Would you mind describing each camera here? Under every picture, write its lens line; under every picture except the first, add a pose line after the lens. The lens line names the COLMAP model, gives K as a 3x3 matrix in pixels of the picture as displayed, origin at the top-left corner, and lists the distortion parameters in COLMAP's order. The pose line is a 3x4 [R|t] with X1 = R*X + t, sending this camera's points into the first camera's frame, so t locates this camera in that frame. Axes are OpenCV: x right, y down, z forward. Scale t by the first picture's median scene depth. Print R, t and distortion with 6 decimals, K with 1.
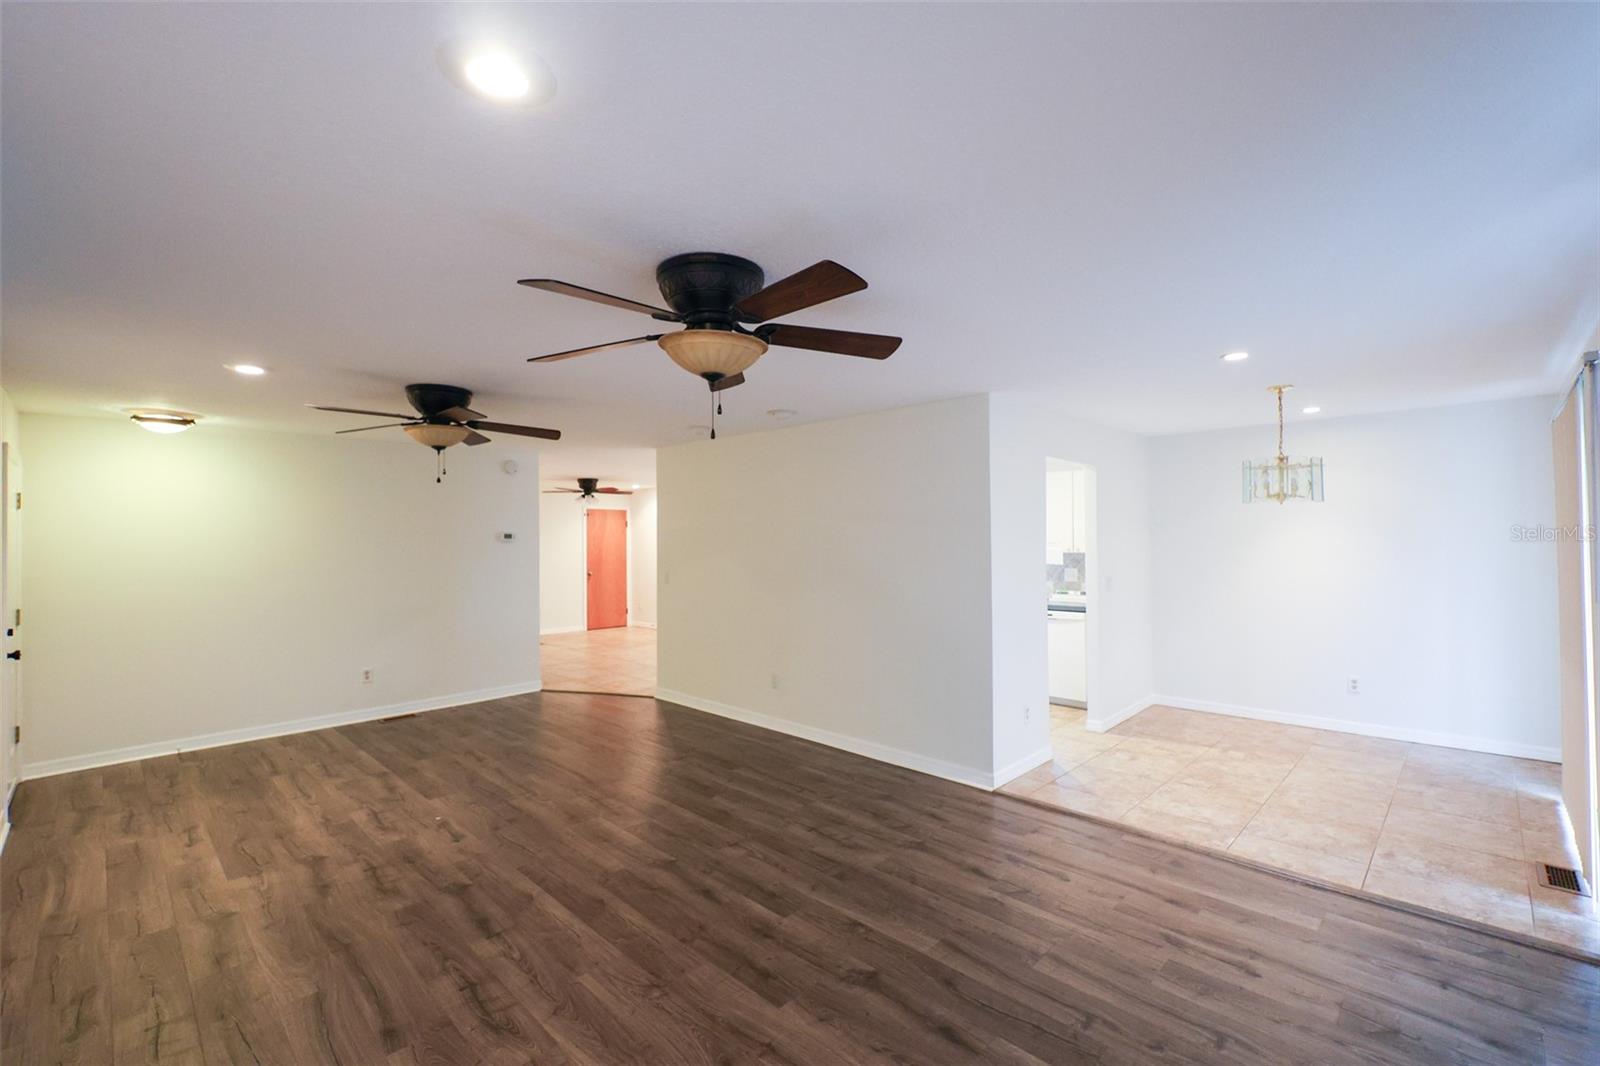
lens RADIAL K [[691.0, 0, 802.6], [0, 691.0, 531.2], [0, 0, 1]] dist [-0.001241, 0.000476]
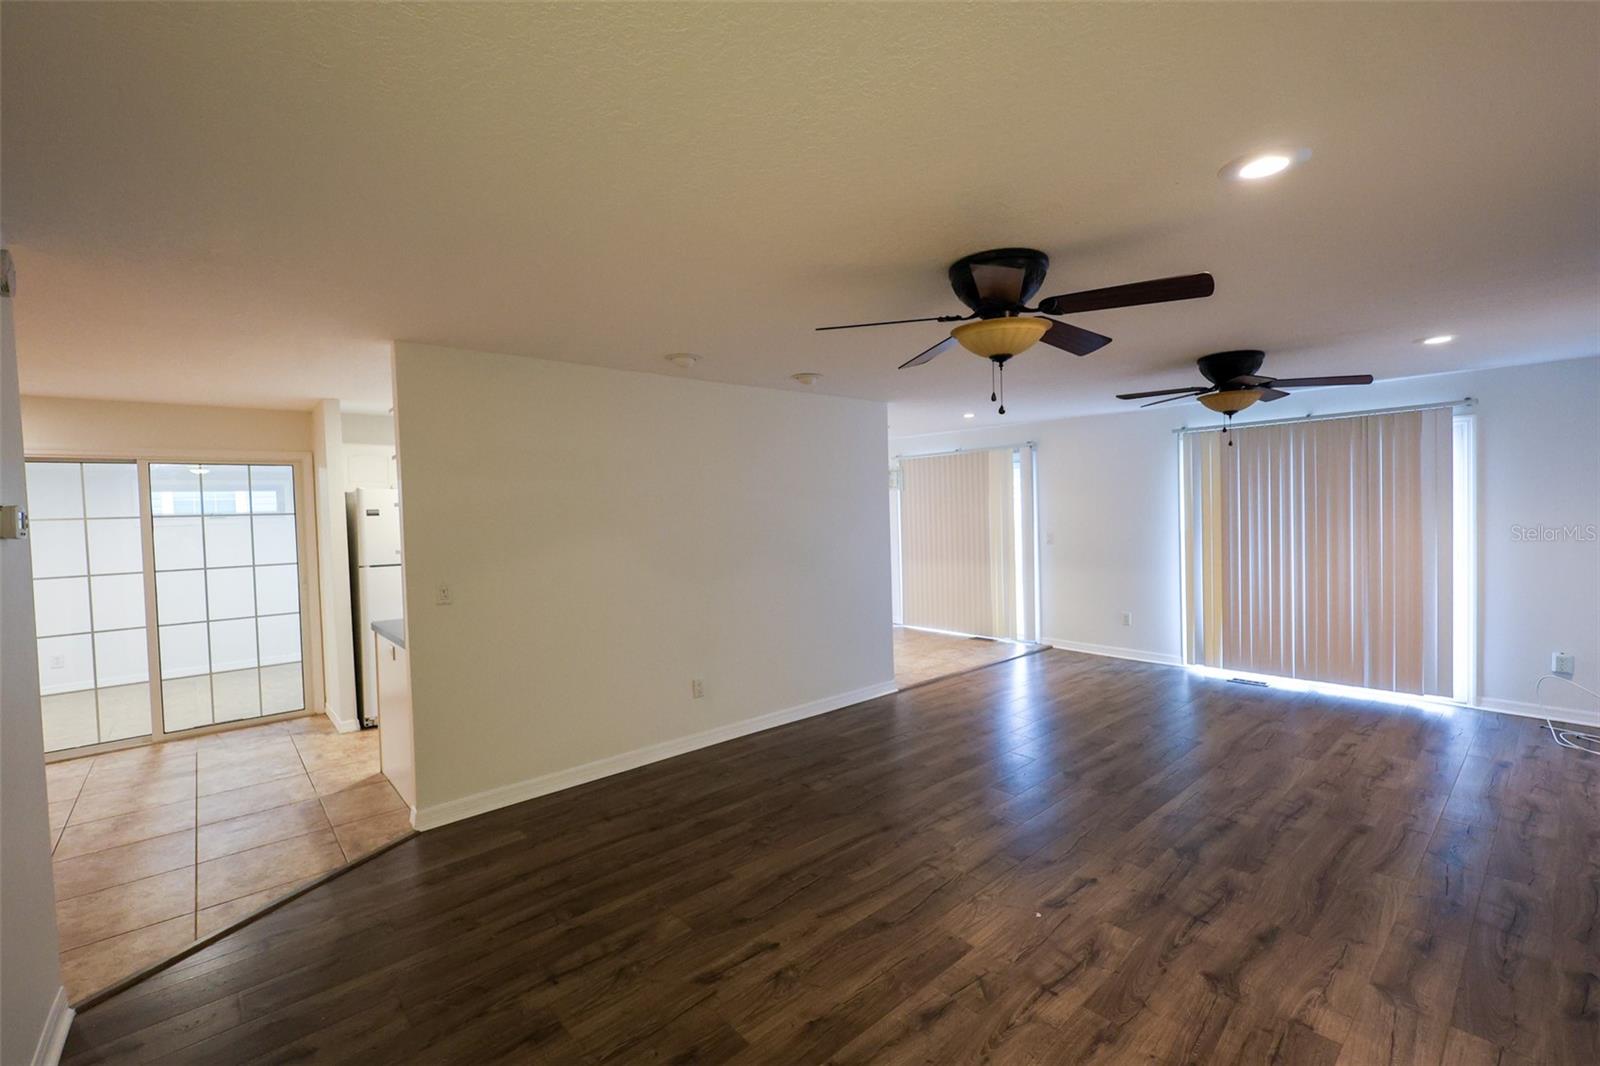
lens RADIAL K [[691.0, 0, 802.6], [0, 691.0, 531.2], [0, 0, 1]] dist [-0.001241, 0.000476]
pose [[0.068219, -0.026060, 0.997330, -1.384696], [0.015747, 0.999562, 0.025041, 0.021107], [-0.997546, 0.013997, 0.068599, 1.349339]]
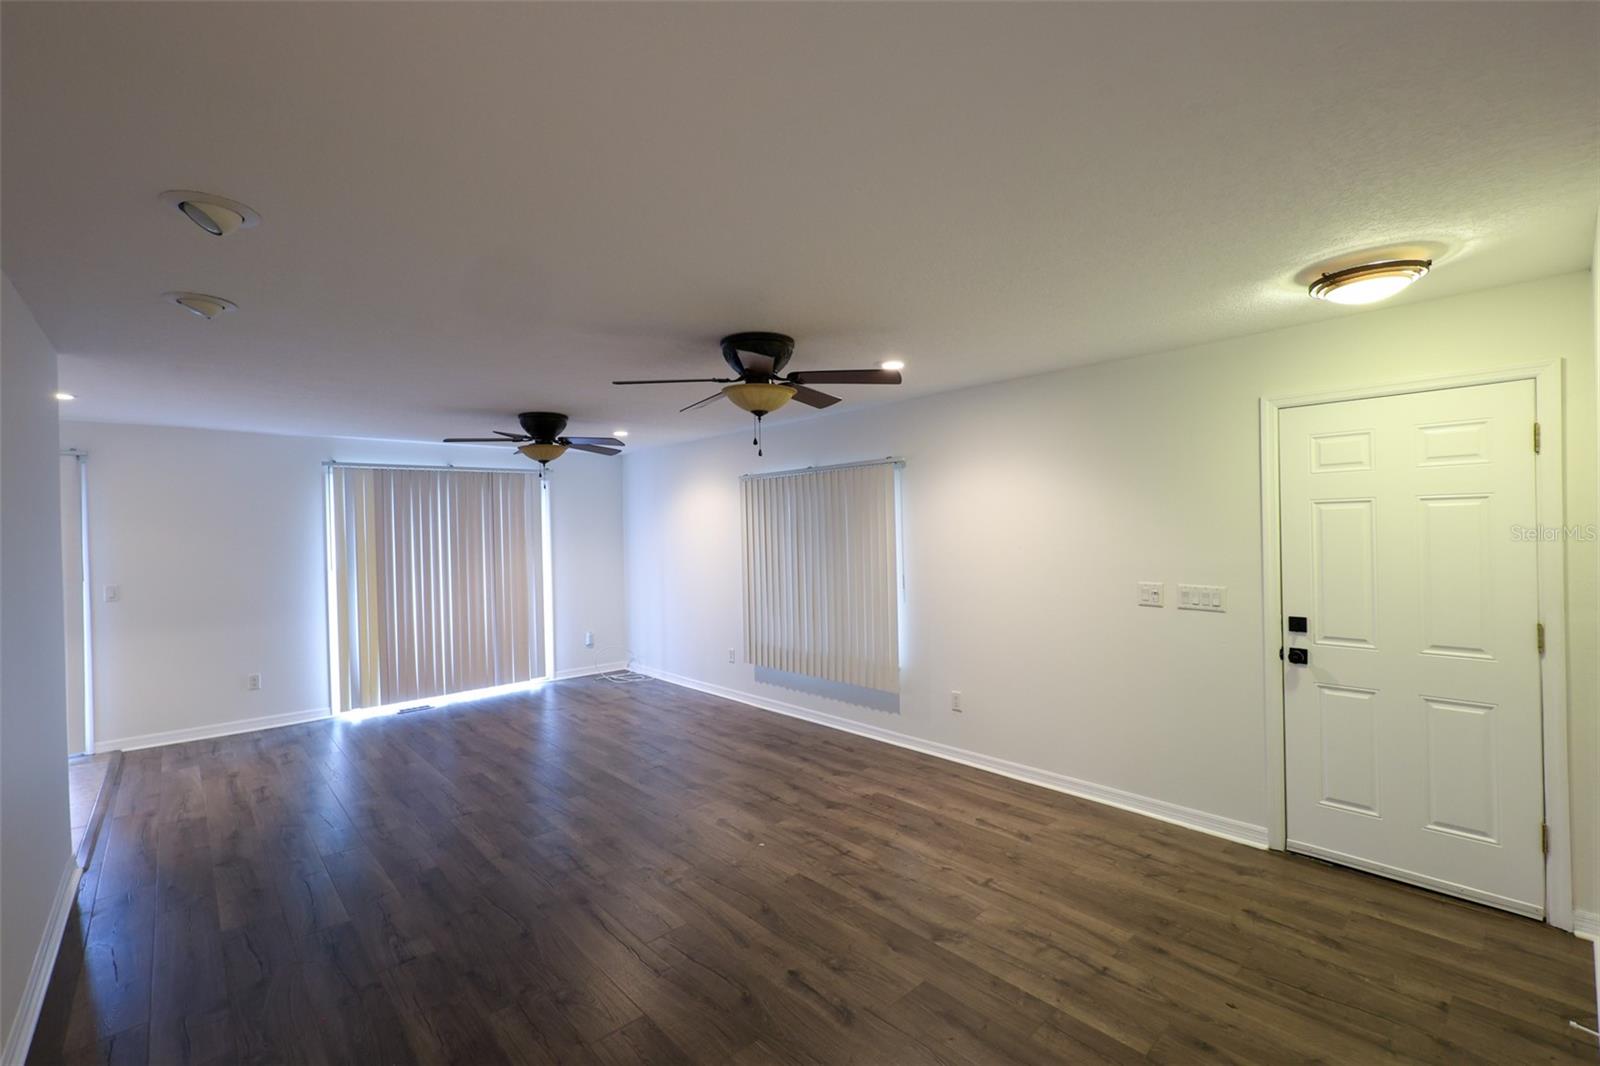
lens RADIAL K [[691.0, 0, 802.6], [0, 691.0, 531.2], [0, 0, 1]] dist [-0.001241, 0.000476]
pose [[-0.998041, 0.029729, 0.055044, -0.731579], [0.029419, 0.999546, -0.006436, 0.029376], [-0.055210, -0.004804, -0.998463, 2.143480]]
